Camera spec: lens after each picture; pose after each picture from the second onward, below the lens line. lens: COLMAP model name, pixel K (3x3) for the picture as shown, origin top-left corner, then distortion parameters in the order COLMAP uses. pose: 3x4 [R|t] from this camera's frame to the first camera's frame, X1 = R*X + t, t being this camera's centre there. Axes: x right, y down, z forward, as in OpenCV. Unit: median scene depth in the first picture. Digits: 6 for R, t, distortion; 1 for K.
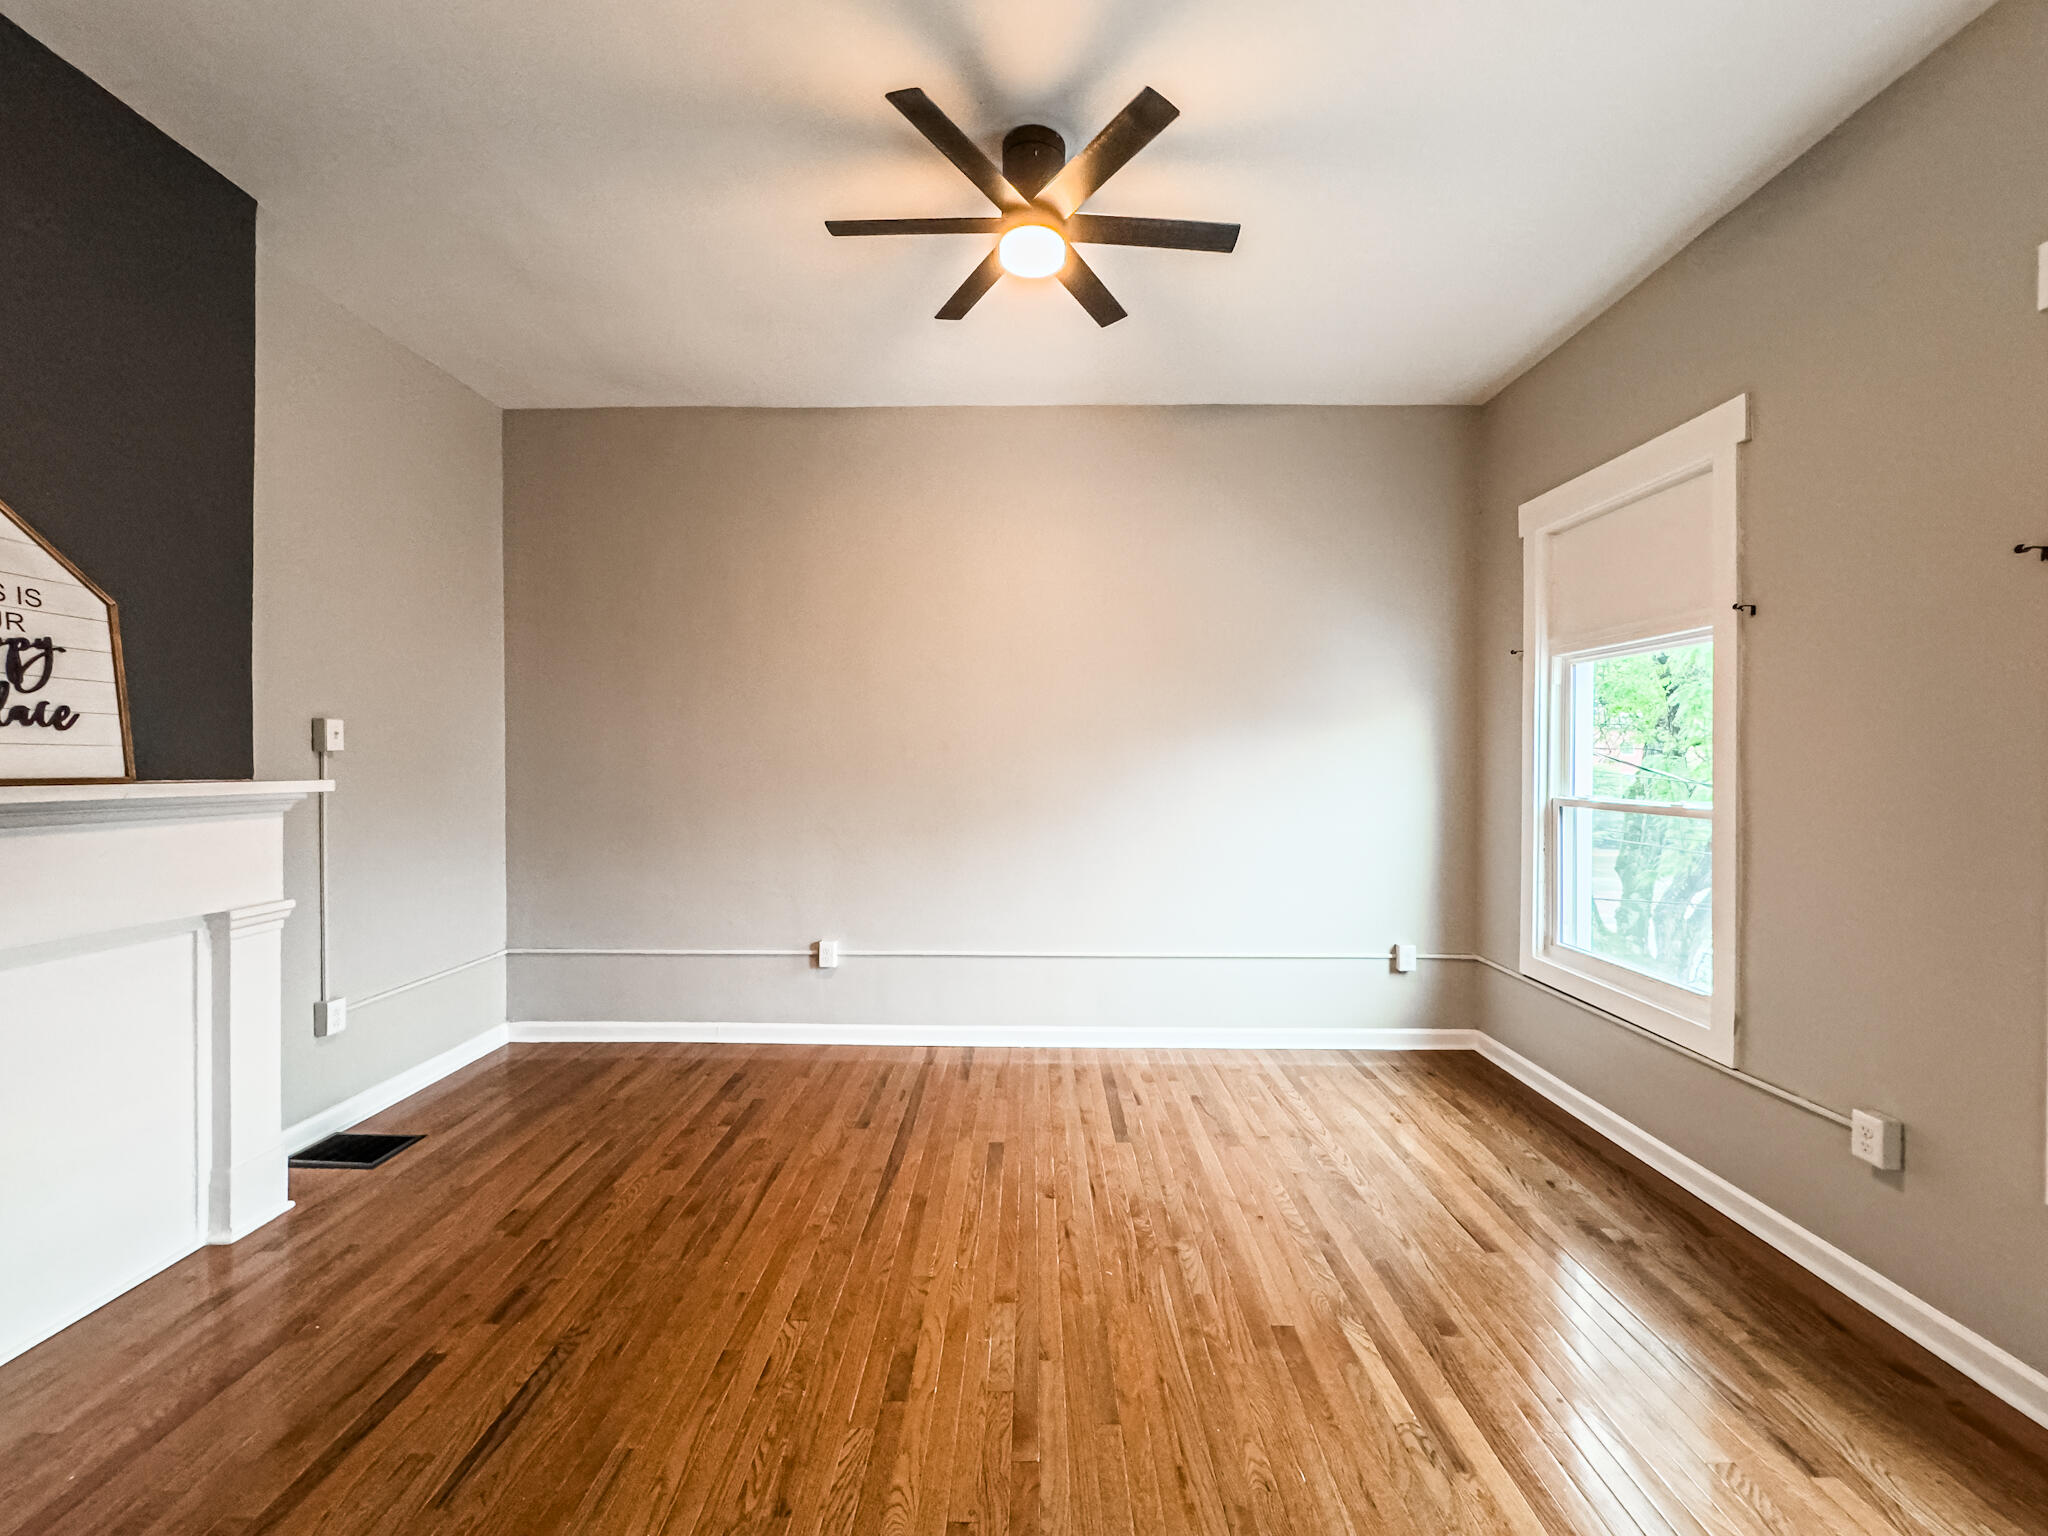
lens RADIAL K [[723.8, 0, 1031.4], [0, 723.8, 749.7], [0, 0, 1]] dist [0.000519, -0.000062]
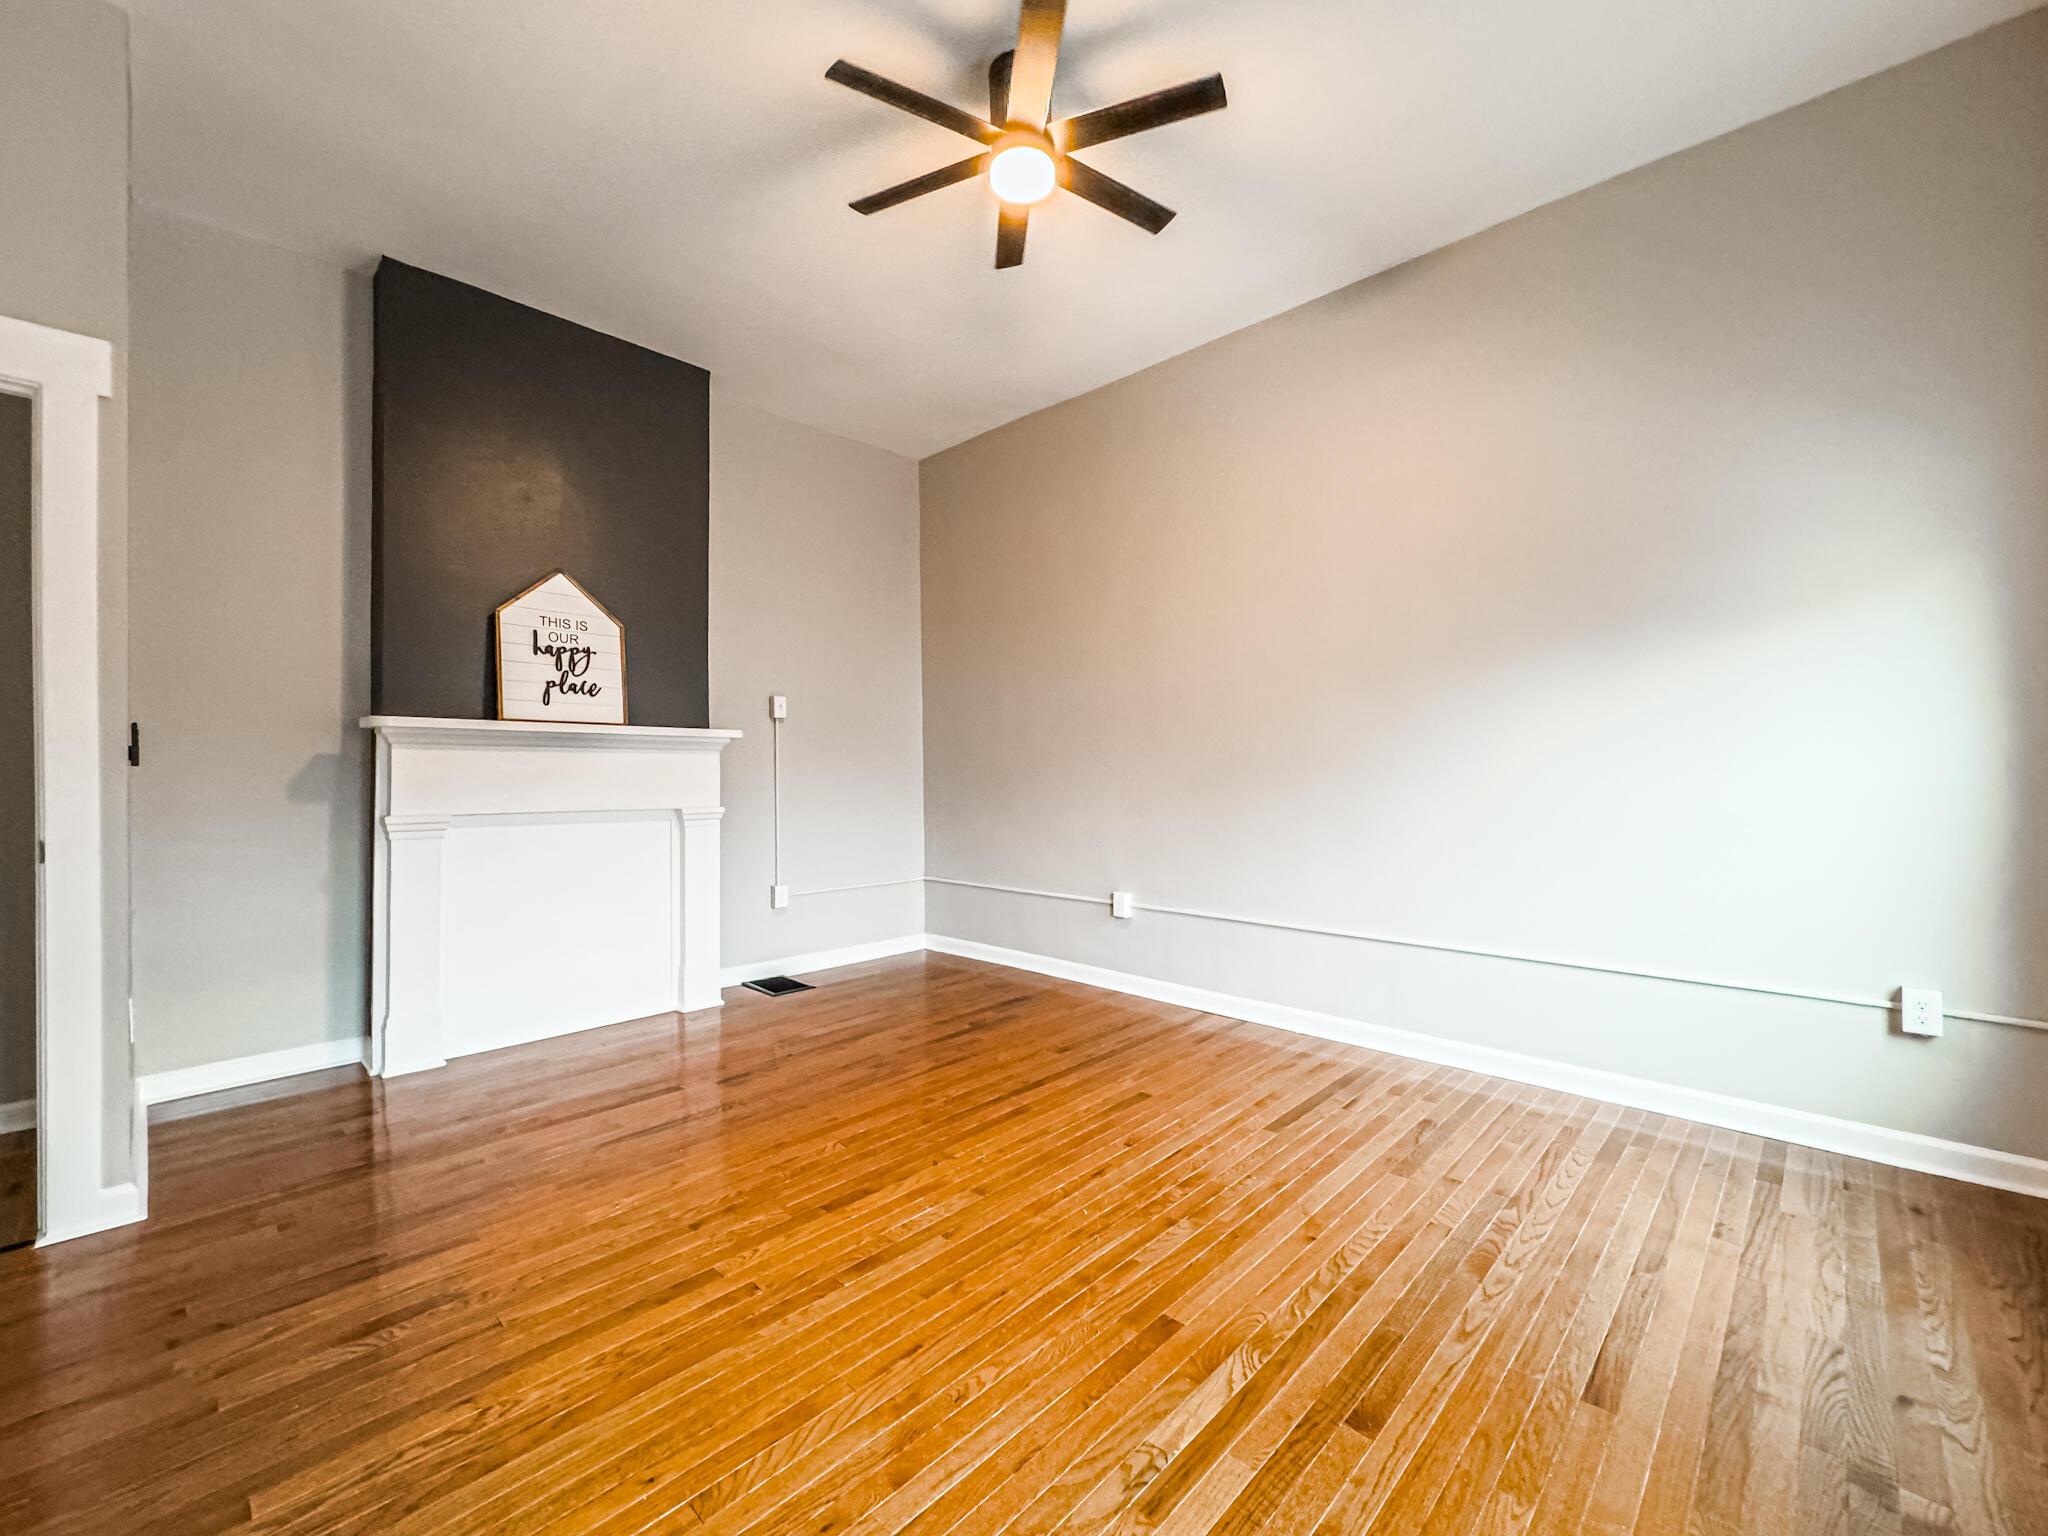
lens RADIAL K [[760.5, 0, 1063.8], [0, 760.5, 734.5], [0, 0, 1]] dist [0.001007, 0.000023]
pose [[0.785176, -0.030154, -0.618538, 0.562860], [0.025079, 0.999543, -0.016893, 0.094563], [0.618765, -0.002248, 0.785573, 0.164865]]
